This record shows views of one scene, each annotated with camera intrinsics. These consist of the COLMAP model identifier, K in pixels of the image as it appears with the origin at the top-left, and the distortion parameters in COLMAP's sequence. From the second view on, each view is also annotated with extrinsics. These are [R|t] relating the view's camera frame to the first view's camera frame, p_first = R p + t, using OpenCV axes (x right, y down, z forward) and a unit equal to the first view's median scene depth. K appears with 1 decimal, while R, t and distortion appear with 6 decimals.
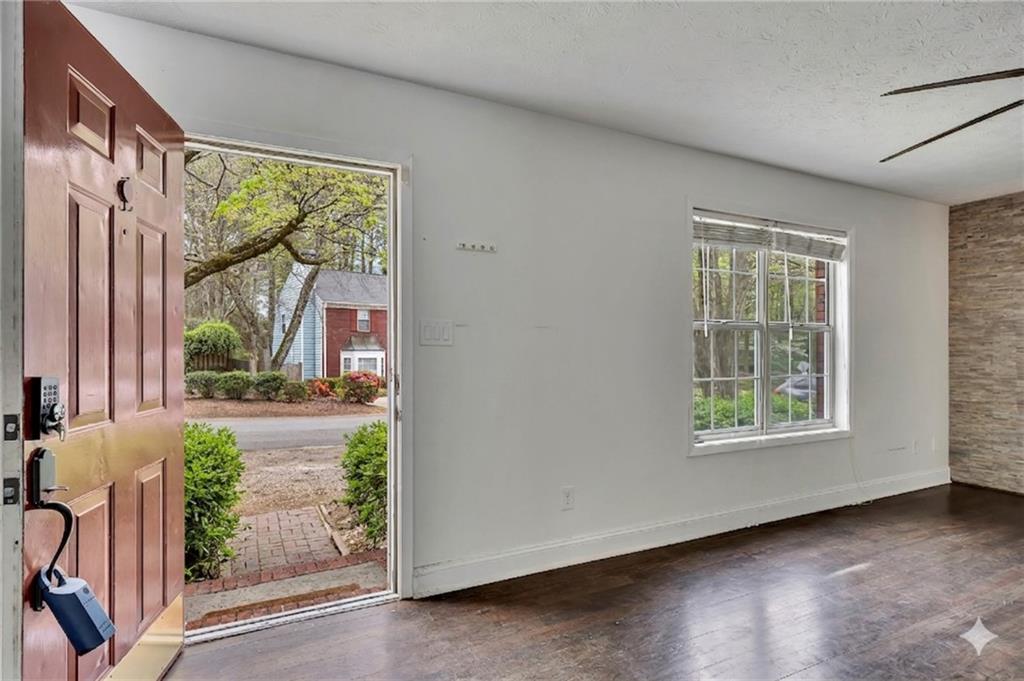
lens RADIAL K [[529.7, 0, 509.3], [0, 529.7, 345.9], [0, 0, 1]] dist [0.019717, -0.000125]
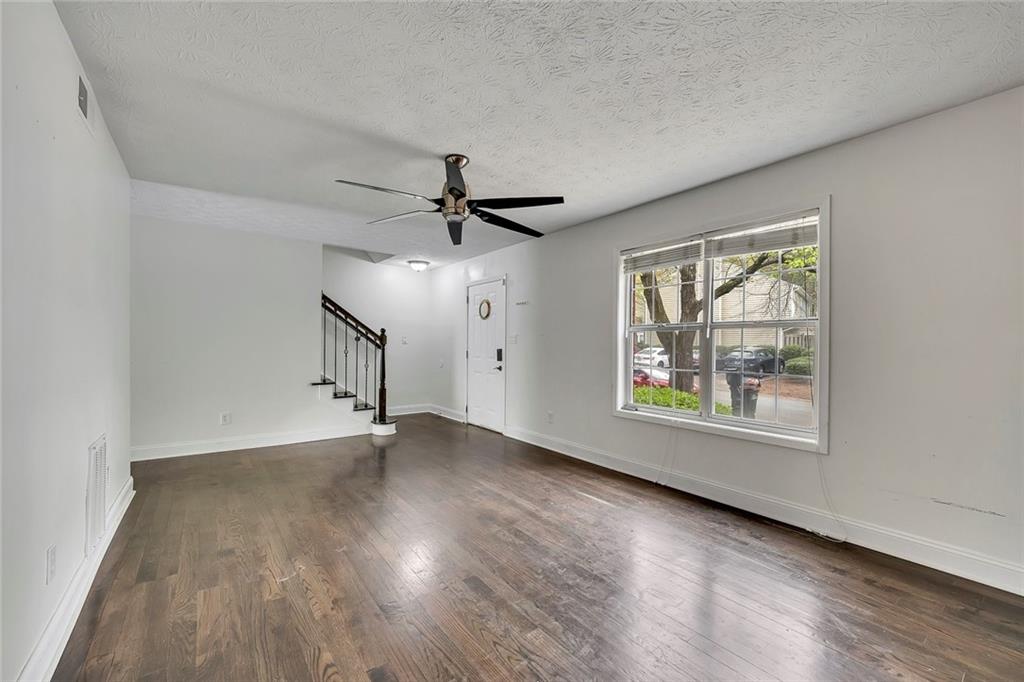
lens RADIAL K [[413.8, 0, 515.4], [0, 413.8, 343.6], [0, 0, 1]] dist [0.002212, 0.000390]
pose [[0.164321, 0.001743, -0.986405, 1.076060], [0.000593, 0.999998, 0.001866, -0.001617], [0.986407, -0.000892, 0.164320, 0.383452]]
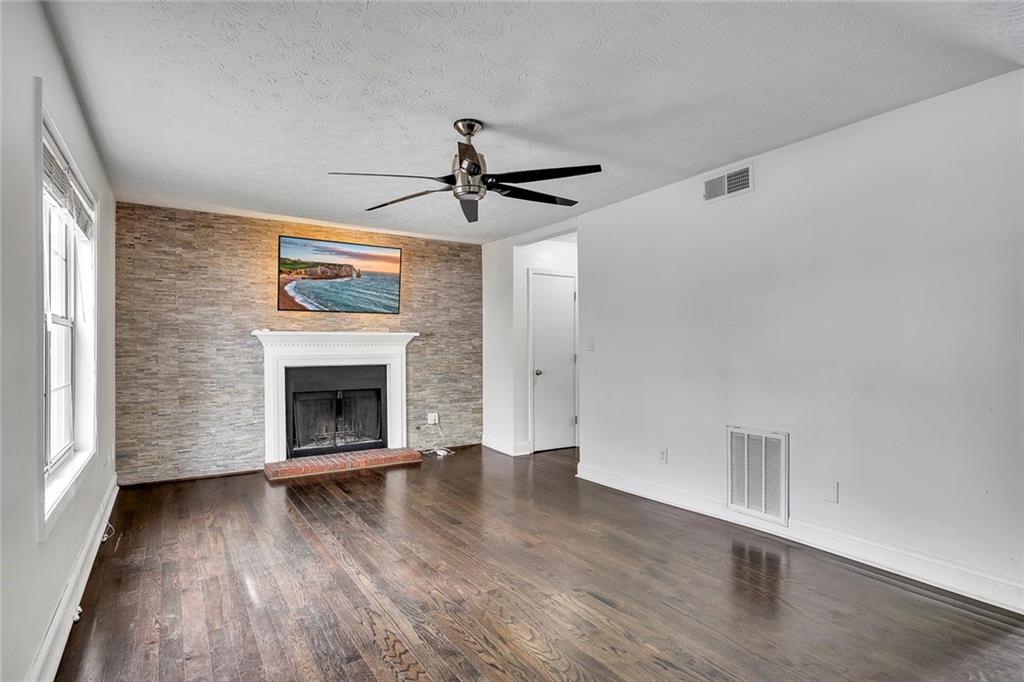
lens RADIAL K [[529.7, 0, 506.4], [0, 529.7, 348.0], [0, 0, 1]] dist [0.019717, -0.000125]
pose [[-0.086112, 0.003723, 0.996278, -0.204163], [-0.007491, 0.999962, -0.004384, 0.001932], [-0.996257, -0.007841, -0.086081, 0.408693]]
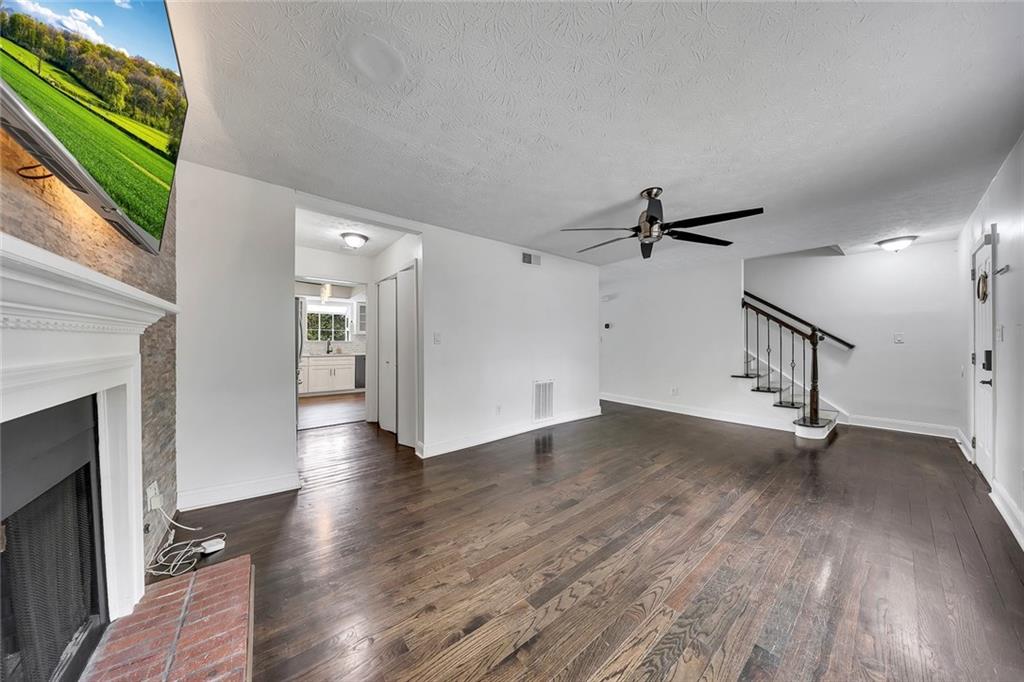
lens RADIAL K [[318.3, 0, 507.3], [0, 318.3, 338.1], [0, 0, 1]] dist [-0.003893, -0.000058]
pose [[-0.979543, -0.000218, -0.201237, 0.824246], [0.003544, 0.999826, -0.018336, 0.000390], [0.201206, -0.018674, -0.979371, 0.916375]]
